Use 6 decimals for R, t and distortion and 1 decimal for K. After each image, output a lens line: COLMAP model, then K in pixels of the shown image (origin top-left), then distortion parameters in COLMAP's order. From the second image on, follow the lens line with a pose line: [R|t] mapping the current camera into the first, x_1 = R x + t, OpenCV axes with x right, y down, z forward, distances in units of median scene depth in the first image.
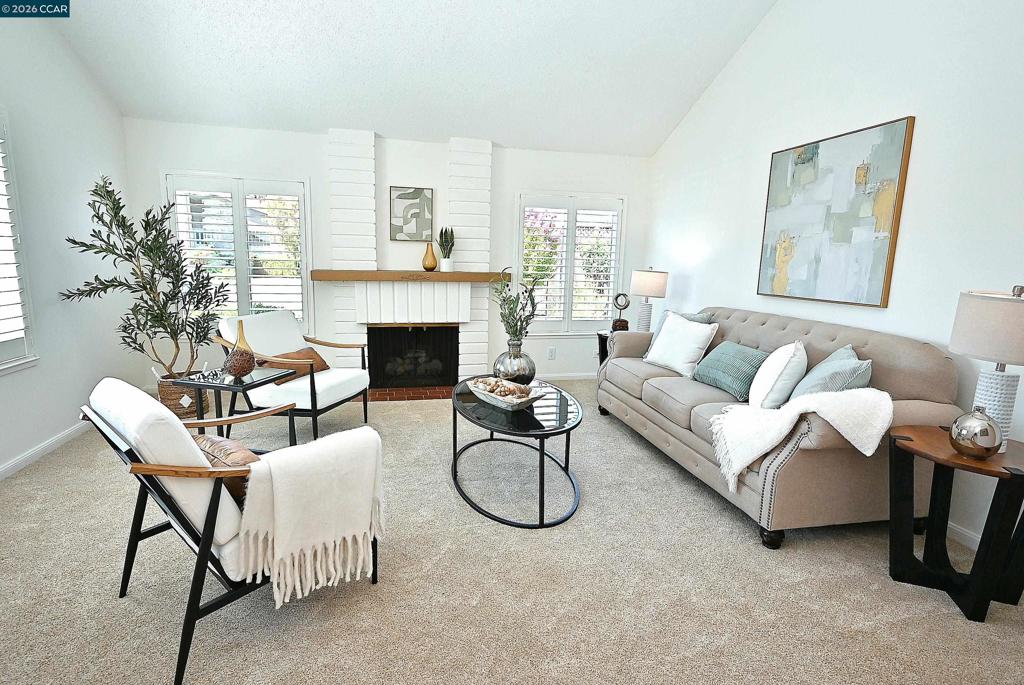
lens RADIAL K [[515.2, 0, 510.7], [0, 515.2, 349.2], [0, 0, 1]] dist [-0.002495, 0.001220]
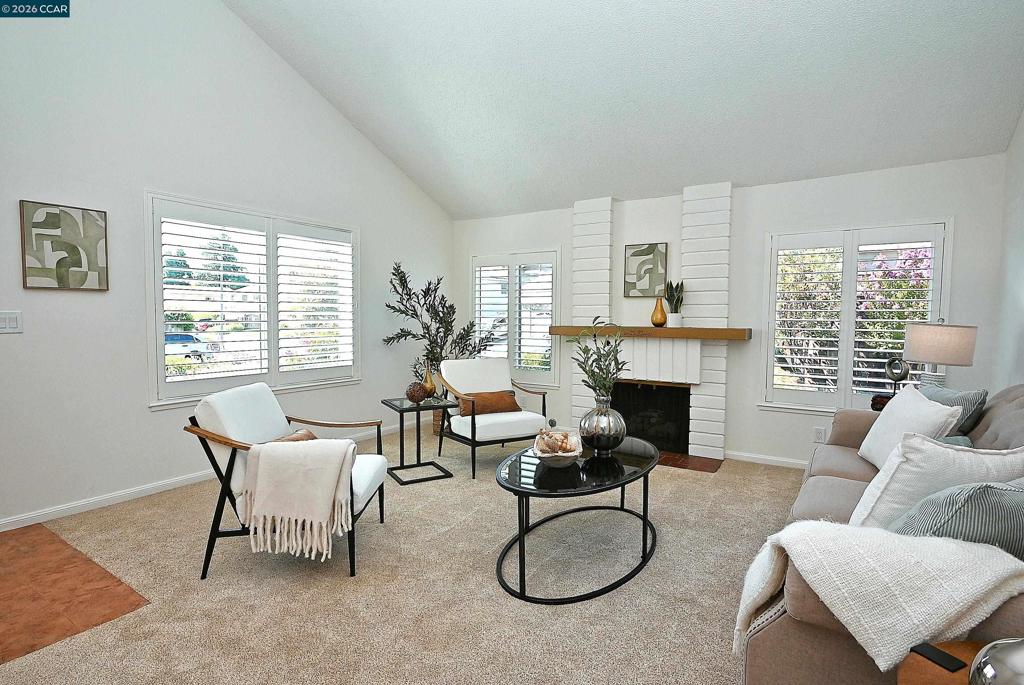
lens RADIAL K [[515.2, 0, 506.3], [0, 515.2, 346.4], [0, 0, 1]] dist [-0.002495, 0.001220]
pose [[0.680404, 0.025684, -0.732387, 0.470095], [-0.118813, 0.990030, -0.075661, -0.013948], [0.723142, 0.138497, 0.676672, 0.207854]]
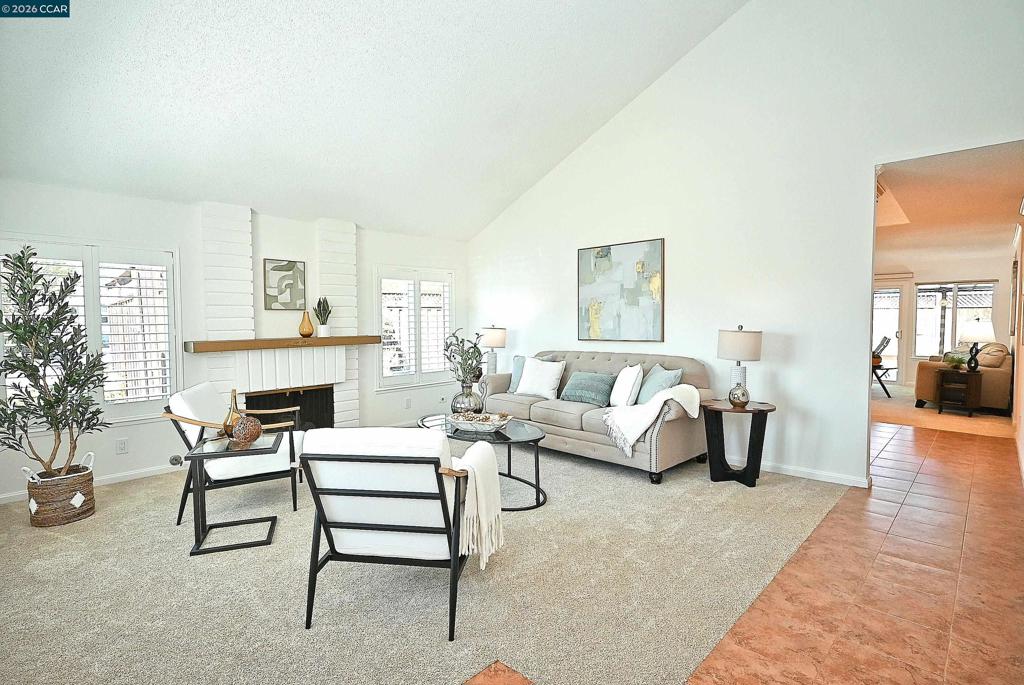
lens RADIAL K [[515.2, 0, 507.4], [0, 515.2, 350.6], [0, 0, 1]] dist [-0.002495, 0.001220]
pose [[0.836297, -0.064909, 0.544420, -0.523449], [0.126836, 0.988936, -0.076928, 0.012665], [-0.533404, 0.133387, 0.835278, -0.138951]]
